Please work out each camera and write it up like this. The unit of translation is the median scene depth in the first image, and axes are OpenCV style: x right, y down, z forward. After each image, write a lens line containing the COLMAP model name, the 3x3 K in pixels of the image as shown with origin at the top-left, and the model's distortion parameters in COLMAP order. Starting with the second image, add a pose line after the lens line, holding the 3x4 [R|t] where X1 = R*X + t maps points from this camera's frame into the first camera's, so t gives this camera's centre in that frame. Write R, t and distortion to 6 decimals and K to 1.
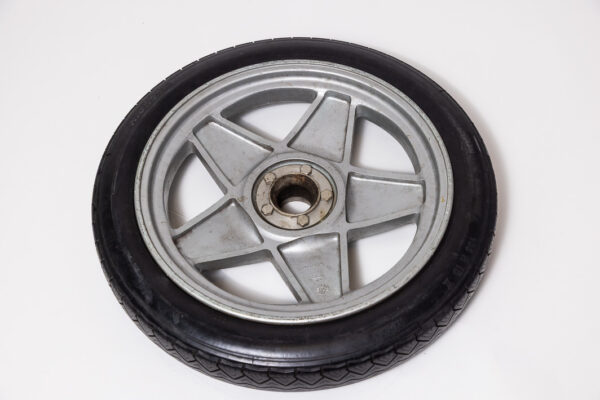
lens RADIAL K [[699.4, 0, 300.4], [0, 699.4, 216.7], [0, 0, 1]] dist [0.011022, 0.004120]
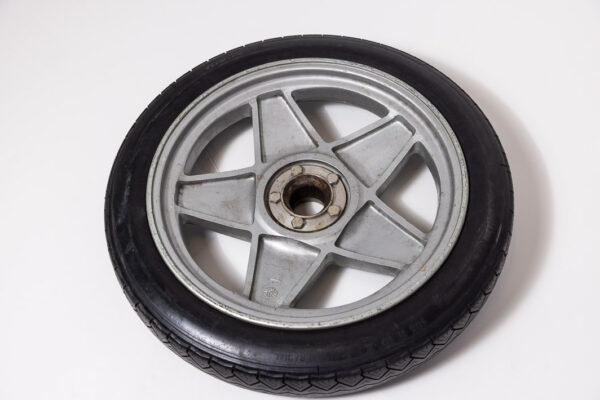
lens RADIAL K [[699.4, 0, 300.4], [0, 699.4, 216.7], [0, 0, 1]] dist [0.011022, 0.004120]
pose [[0.848631, 0.444927, -0.286122, 0.281720], [-0.430456, 0.895210, 0.115352, -0.116389], [0.307463, 0.025272, 0.951224, 0.055029]]
